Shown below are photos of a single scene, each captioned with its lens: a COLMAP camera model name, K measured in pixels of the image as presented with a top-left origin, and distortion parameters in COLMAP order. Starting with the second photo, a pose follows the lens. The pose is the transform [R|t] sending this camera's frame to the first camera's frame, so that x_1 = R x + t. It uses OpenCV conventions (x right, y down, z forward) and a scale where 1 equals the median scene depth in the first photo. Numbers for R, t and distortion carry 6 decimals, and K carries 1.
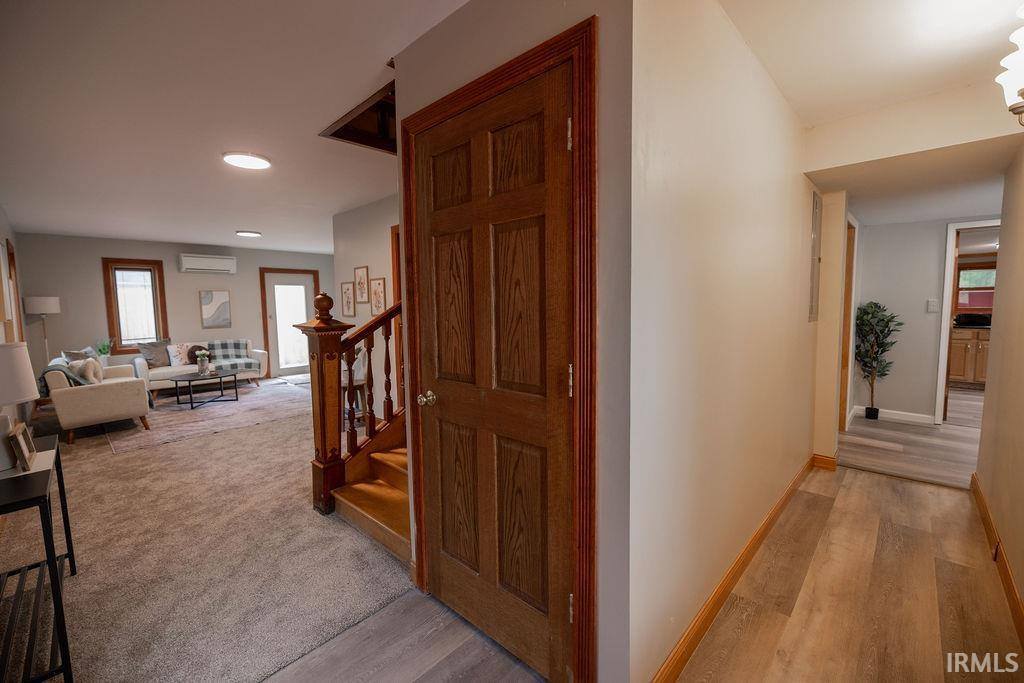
lens RADIAL K [[432.8, 0, 512.8], [0, 432.8, 339.1], [0, 0, 1]] dist [-0.002921, 0.001101]
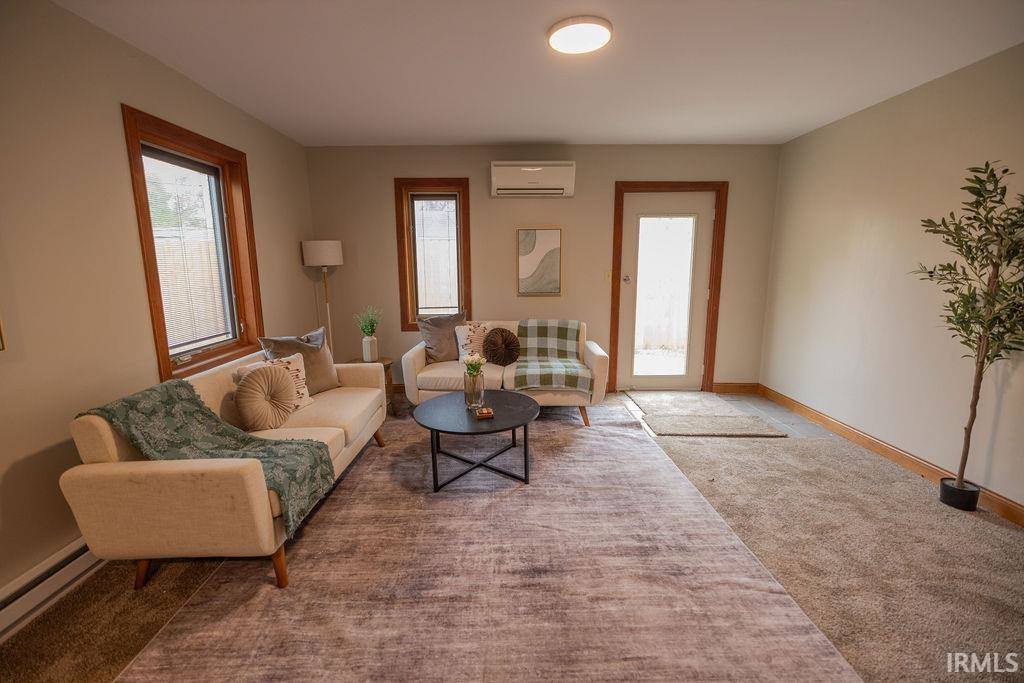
lens RADIAL K [[432.8, 0, 512.8], [0, 432.8, 336.9], [0, 0, 1]] dist [-0.002921, 0.001101]
pose [[0.702559, 0.131435, -0.699383, -0.321523], [-0.063807, 0.990472, 0.122044, -0.042193], [0.708759, -0.041118, 0.704251, 0.606793]]
